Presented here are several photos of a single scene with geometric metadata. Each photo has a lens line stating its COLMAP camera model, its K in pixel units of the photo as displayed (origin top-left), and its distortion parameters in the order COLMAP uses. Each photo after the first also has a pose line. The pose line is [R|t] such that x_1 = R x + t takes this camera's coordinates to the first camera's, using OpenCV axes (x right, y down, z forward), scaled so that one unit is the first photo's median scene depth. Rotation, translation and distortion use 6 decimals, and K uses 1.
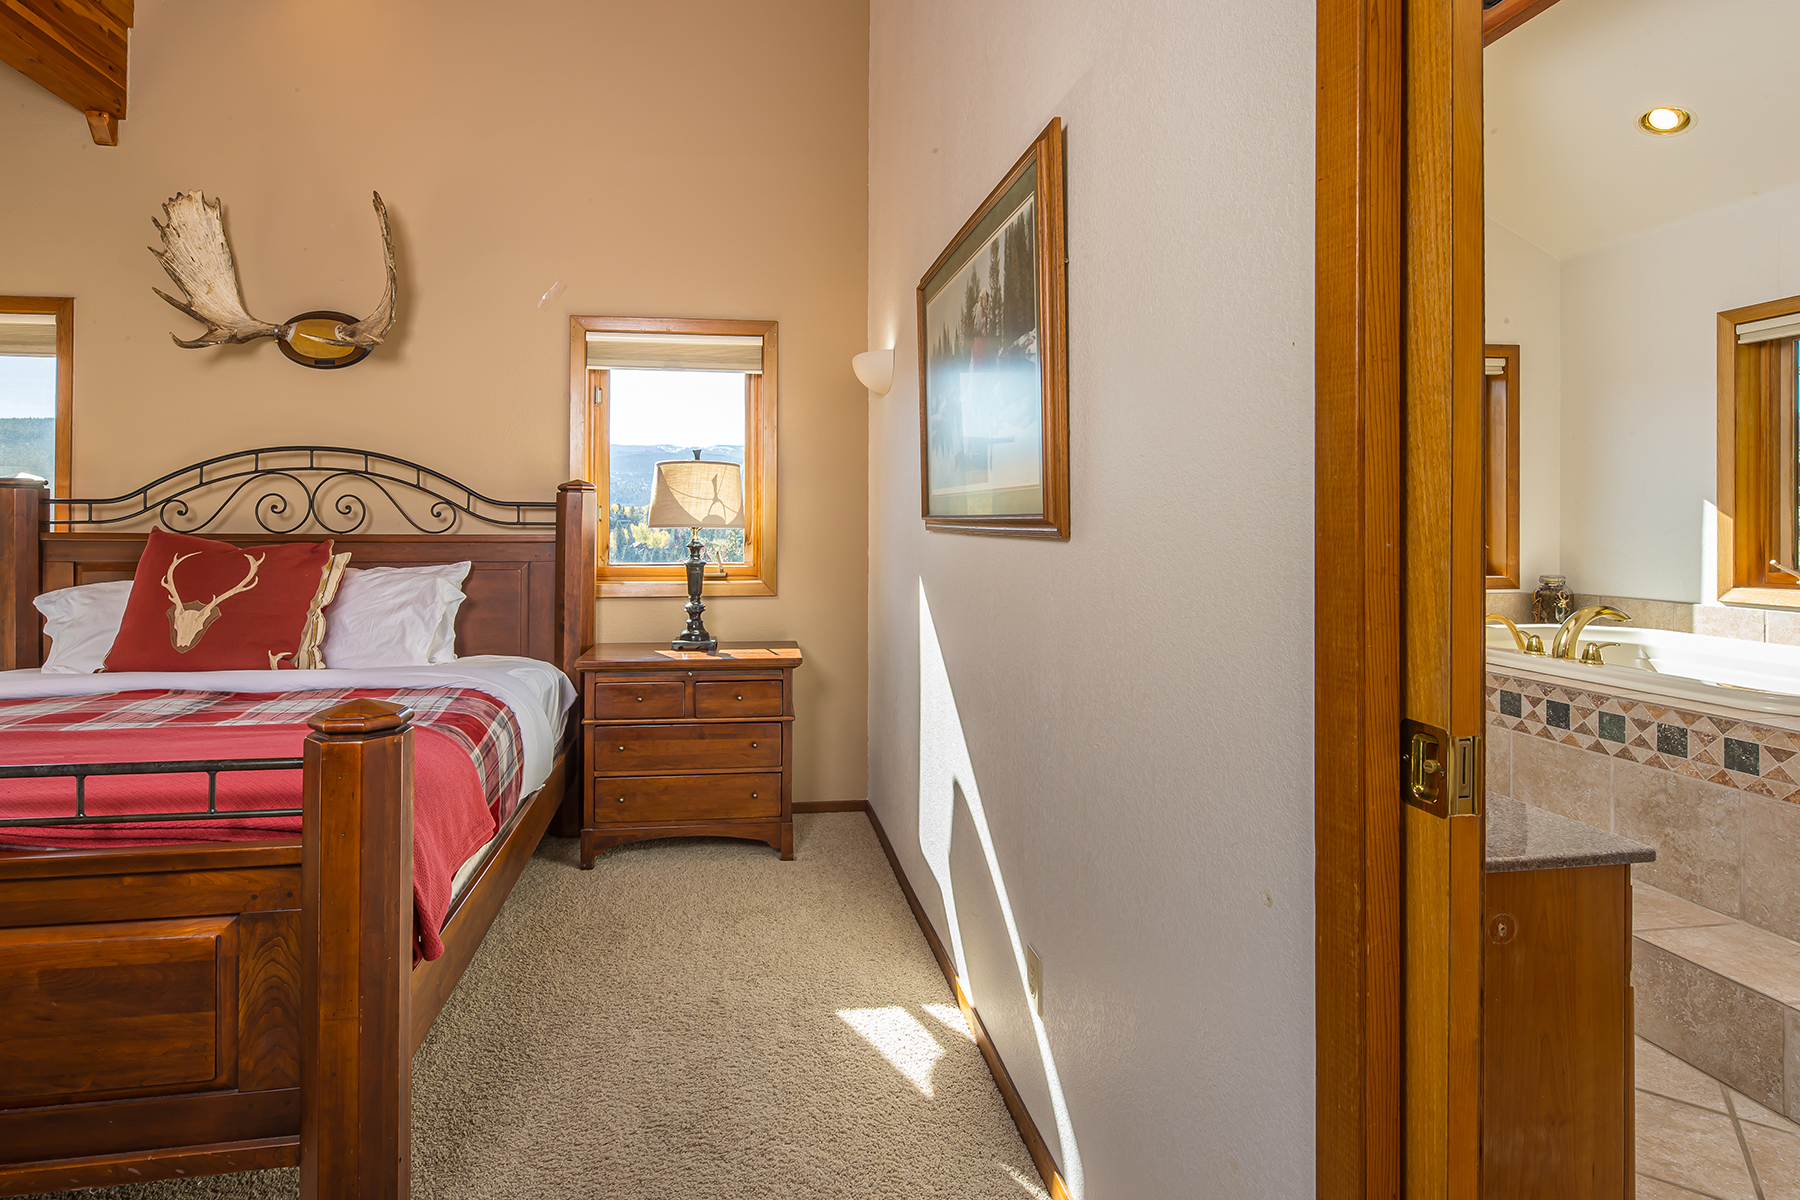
lens RADIAL K [[891.9, 0, 854.4], [0, 891.9, 517.3], [0, 0, 1]] dist [-0.000493, -0.001090]
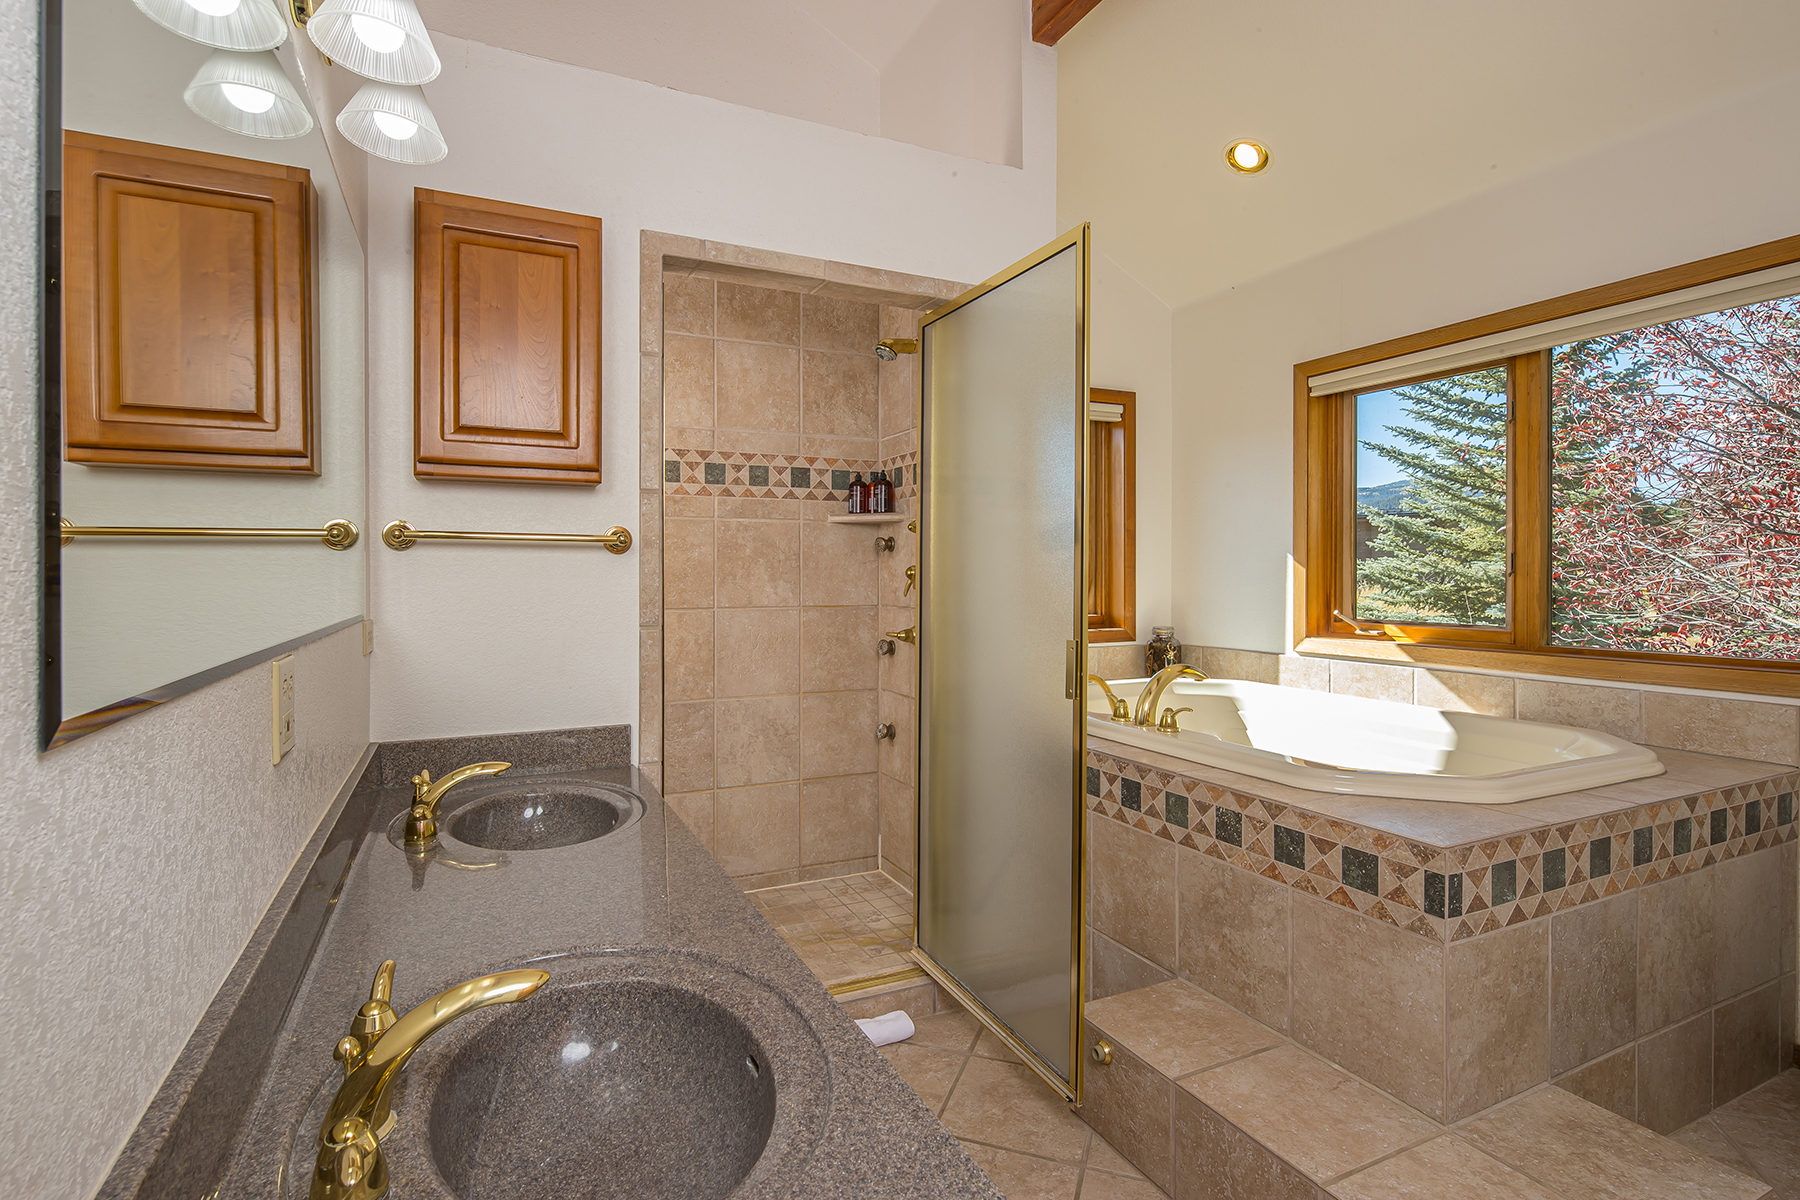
lens RADIAL K [[864.9, 0, 895.5], [0, 864.9, 573.1], [0, 0, 1]] dist [0.001523, 0.000031]
pose [[0.953139, -0.004405, 0.302502, 0.334938], [0.002940, 0.999982, 0.005296, -0.000353], [-0.302520, -0.004159, 0.953134, 0.280631]]
